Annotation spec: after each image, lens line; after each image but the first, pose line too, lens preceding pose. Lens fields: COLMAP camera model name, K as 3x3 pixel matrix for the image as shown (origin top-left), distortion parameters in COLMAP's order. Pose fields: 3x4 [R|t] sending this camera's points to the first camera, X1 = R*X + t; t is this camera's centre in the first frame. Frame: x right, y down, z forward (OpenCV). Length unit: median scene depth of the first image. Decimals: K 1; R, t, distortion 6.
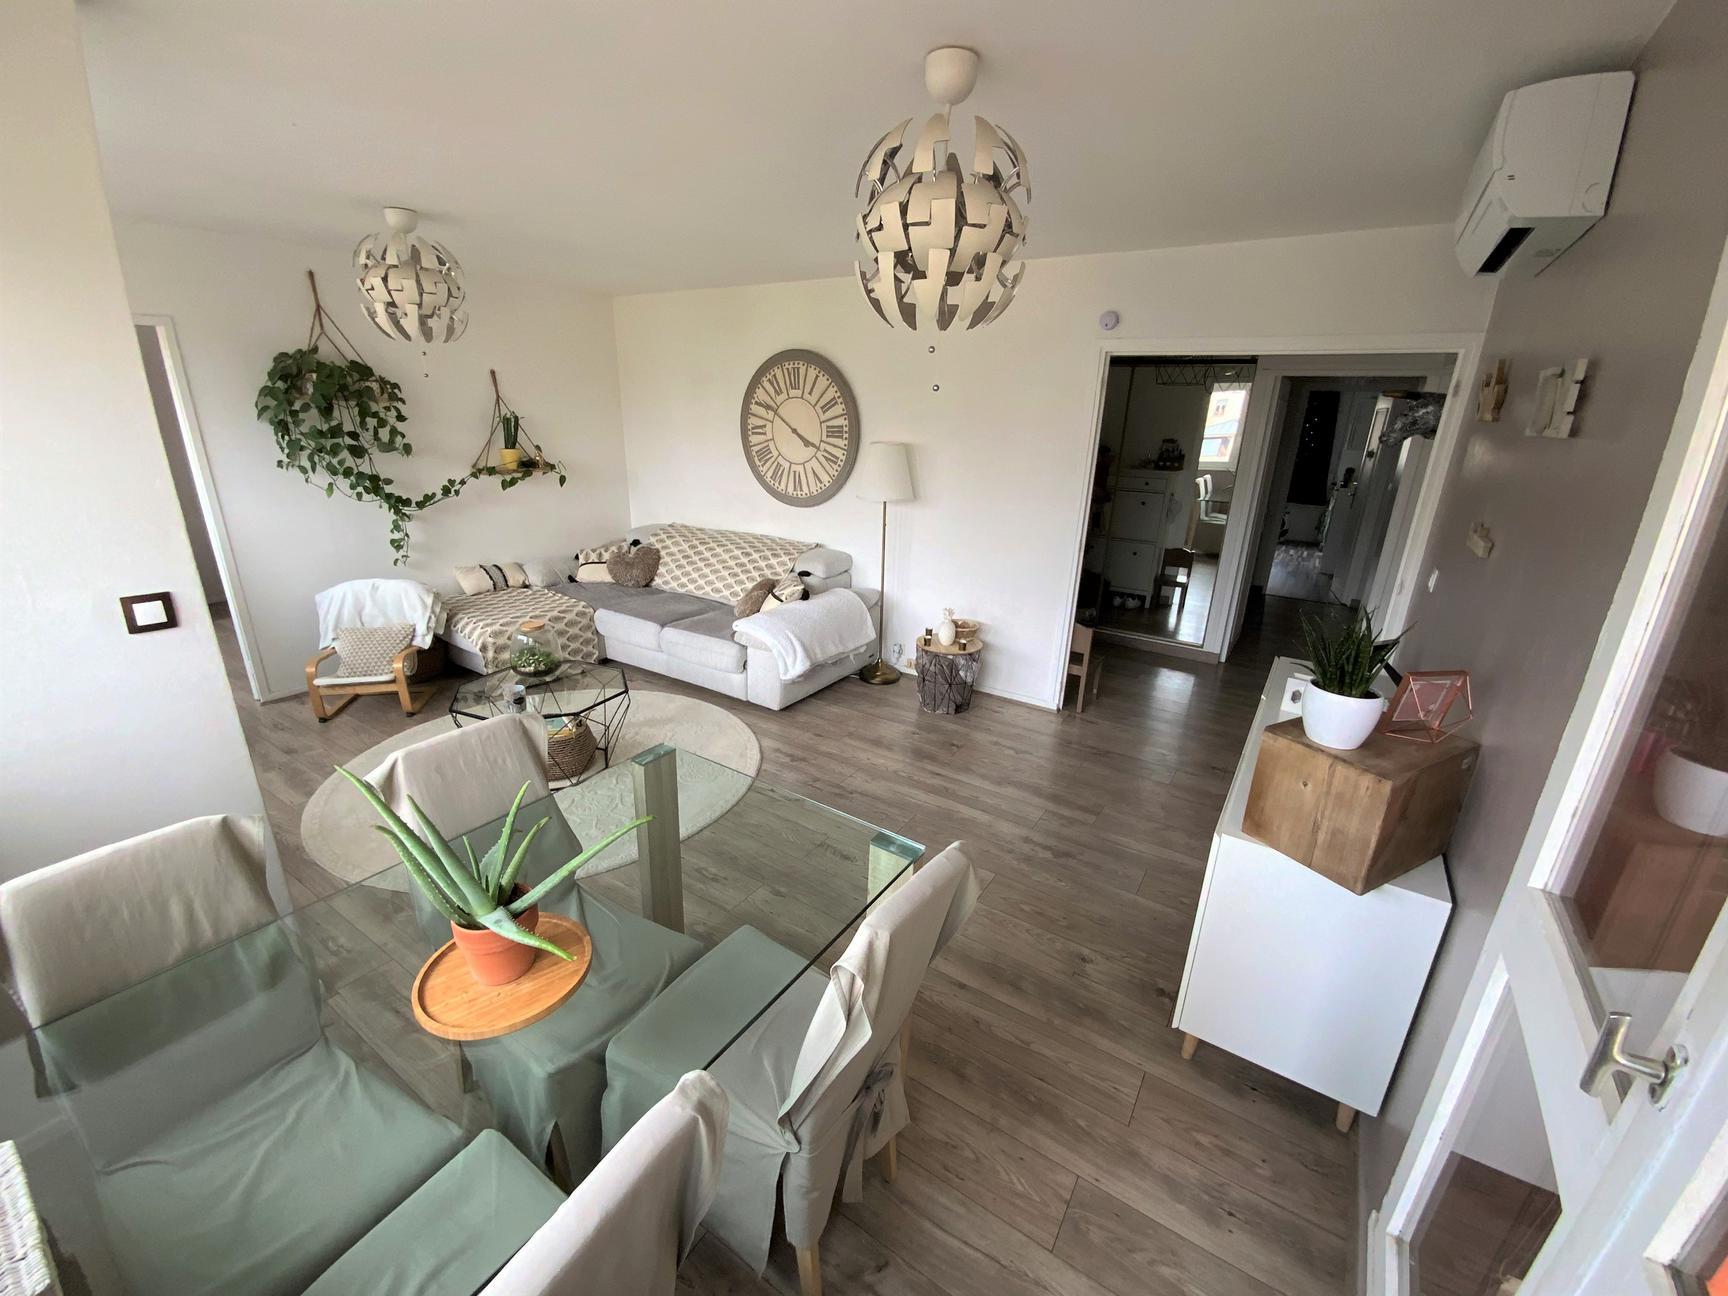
lens RADIAL K [[709.4, 0, 860.8], [0, 709.4, 664.4], [0, 0, 1]] dist [0.019811, -0.001493]
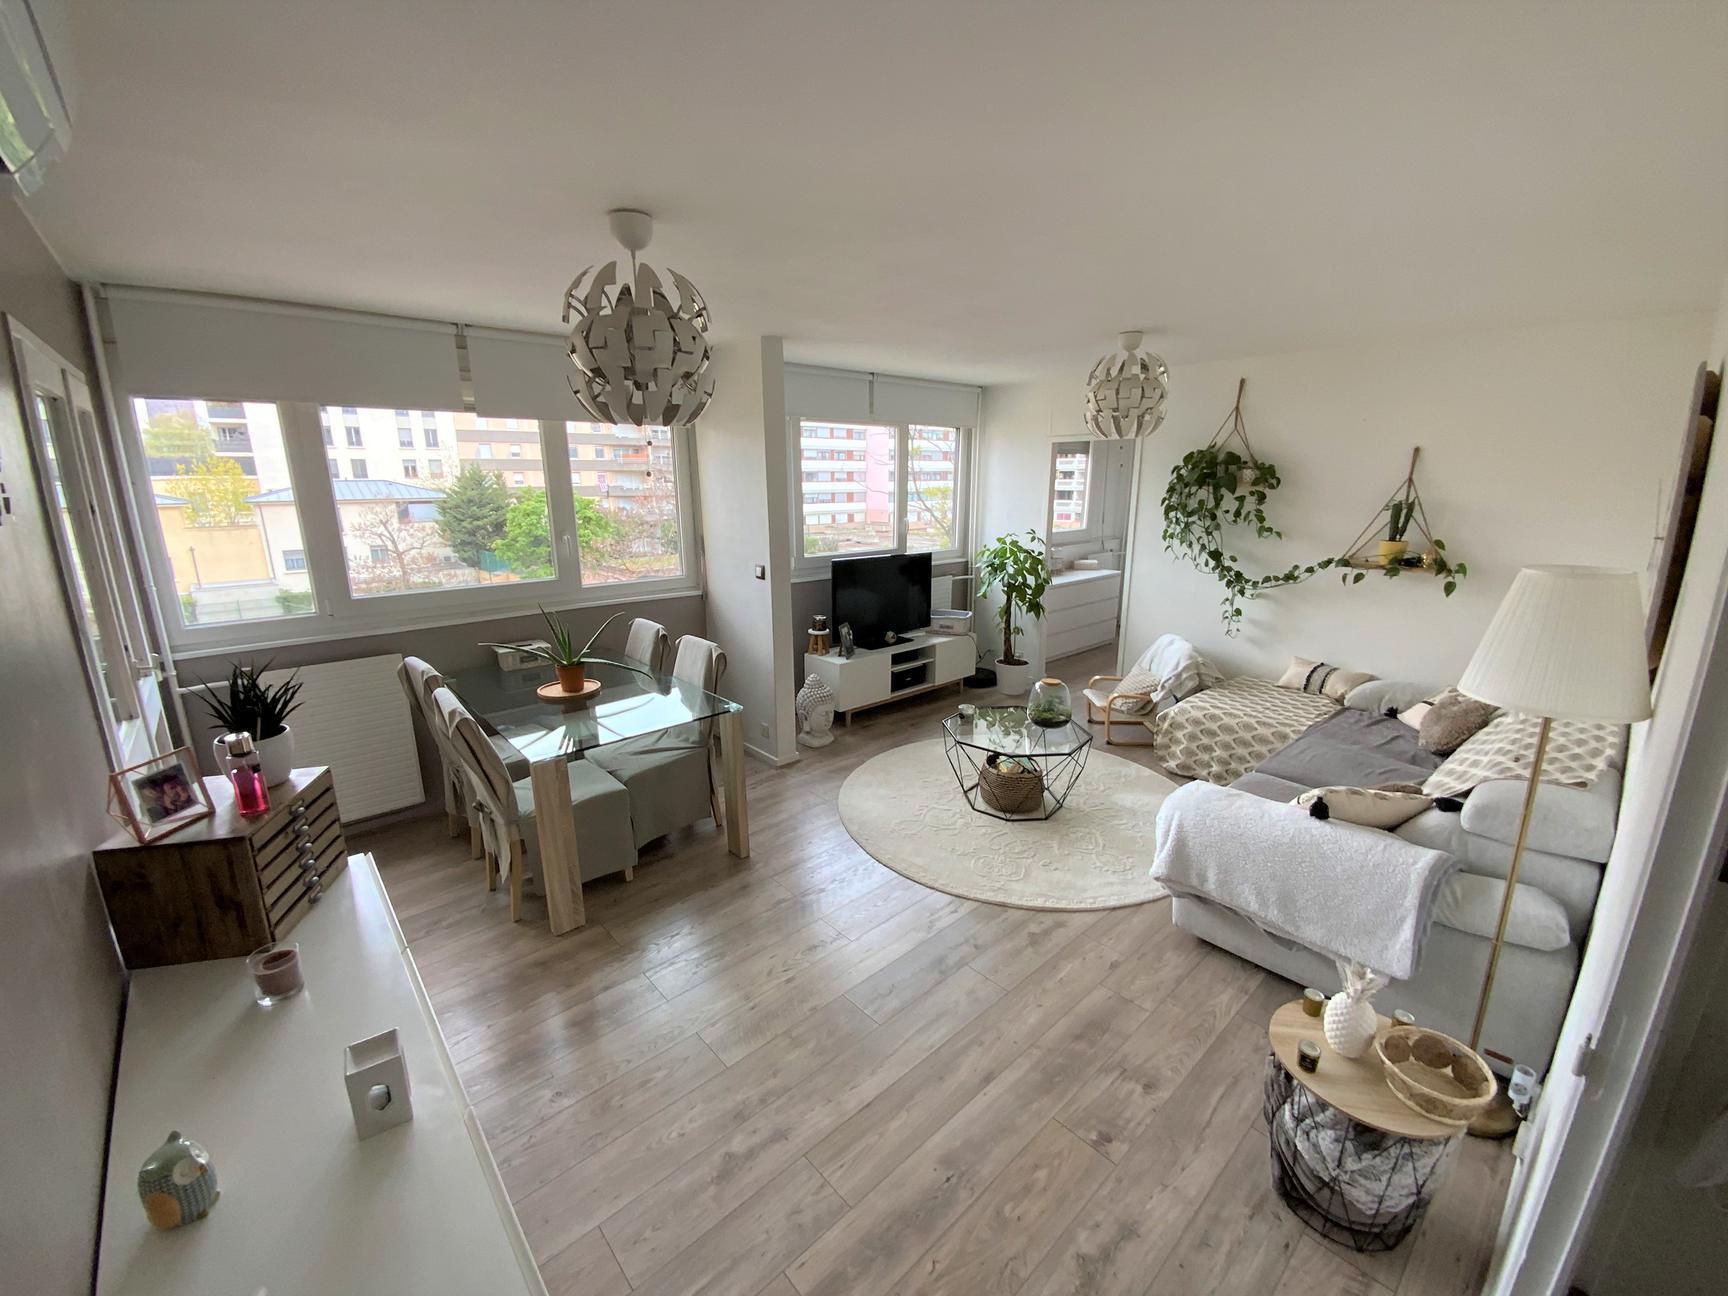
lens RADIAL K [[709.4, 0, 854.6], [0, 709.4, 646.9], [0, 0, 1]] dist [0.019811, -0.001493]
pose [[-0.246960, 0.209806, -0.946040, 0.495971], [-0.330142, 0.899656, 0.285702, -0.242218], [0.911053, 0.382885, -0.152914, 0.661260]]
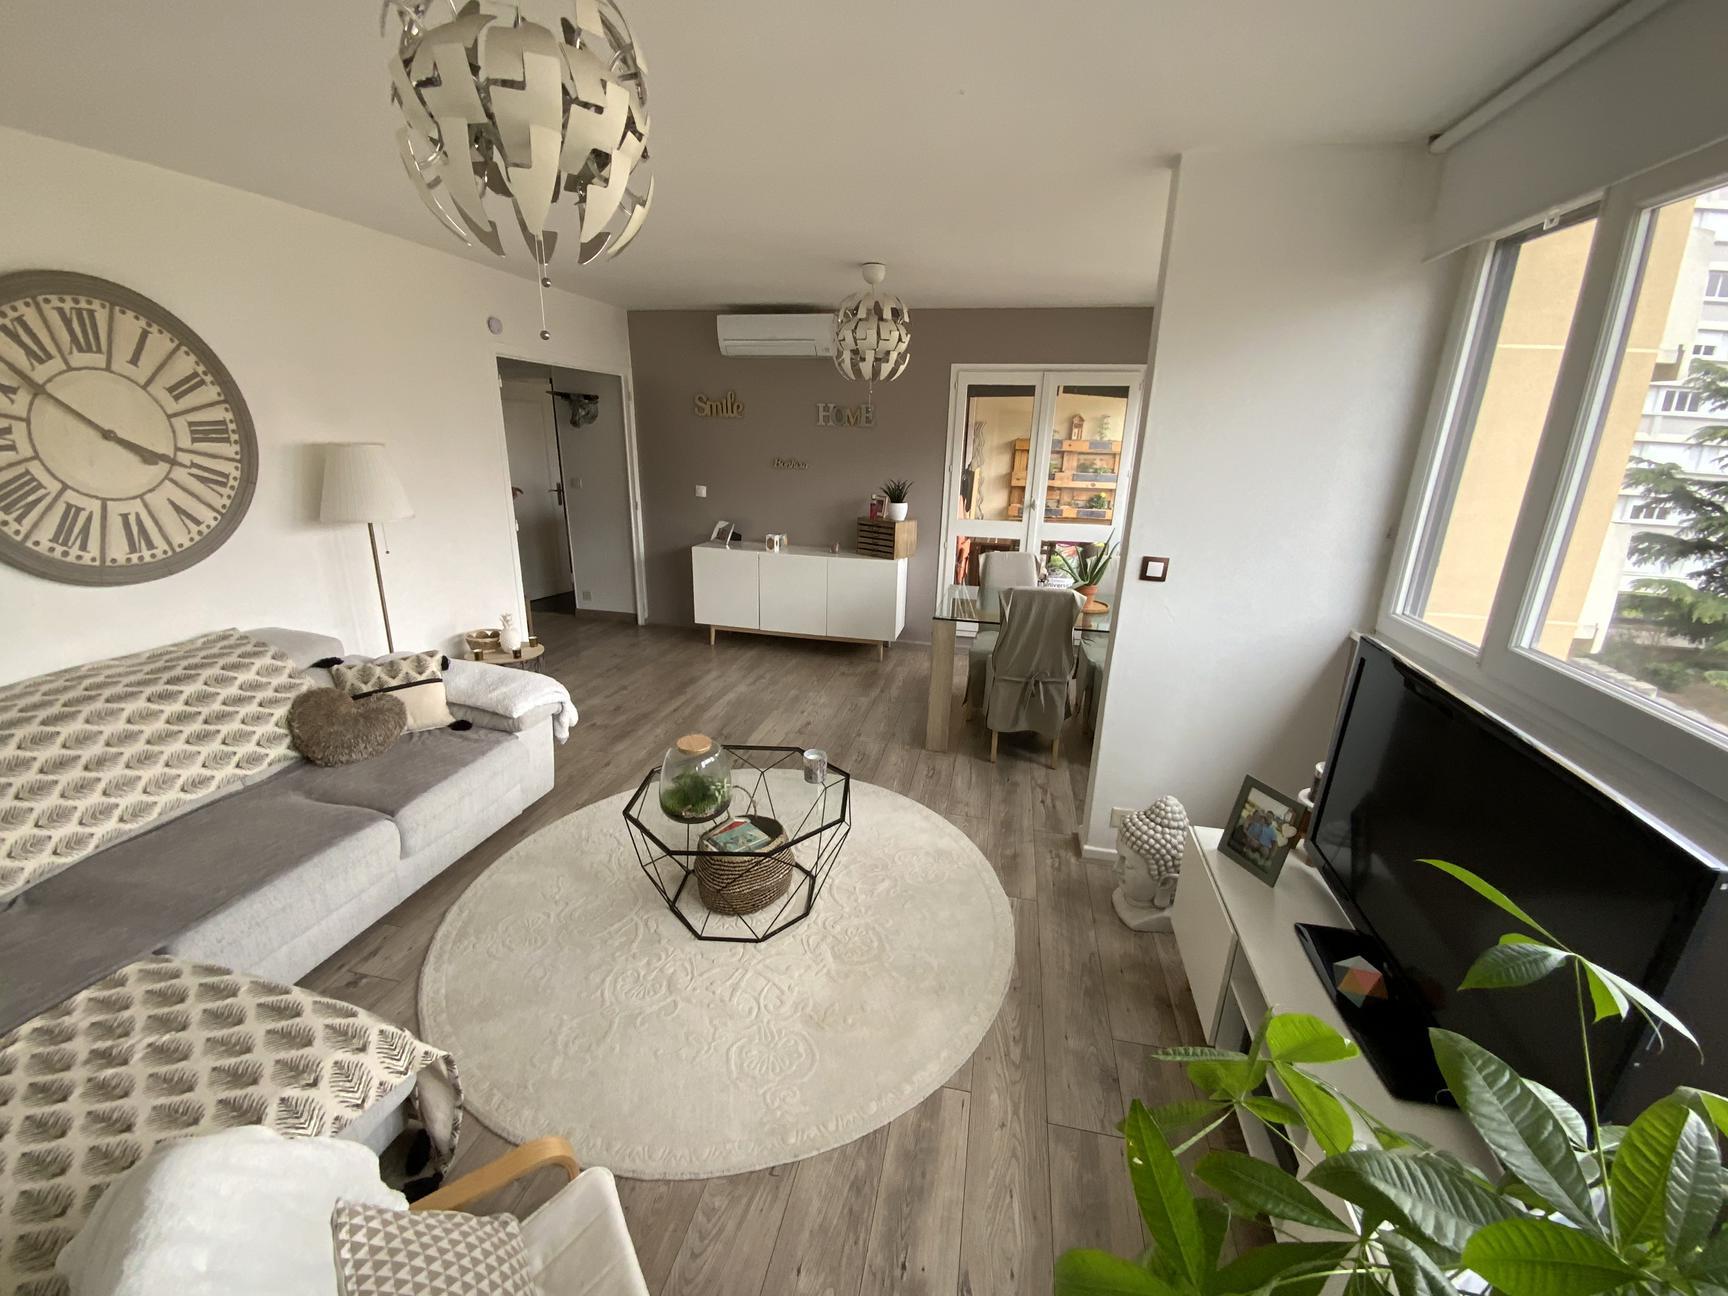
lens RADIAL K [[709.4, 0, 862.8], [0, 709.4, 633.1], [0, 0, 1]] dist [0.019811, -0.001493]
pose [[-0.366593, -0.289383, 0.884232, -0.784042], [0.290384, 0.867332, 0.404242, -0.264054], [-0.883904, 0.404959, -0.233925, 0.722702]]
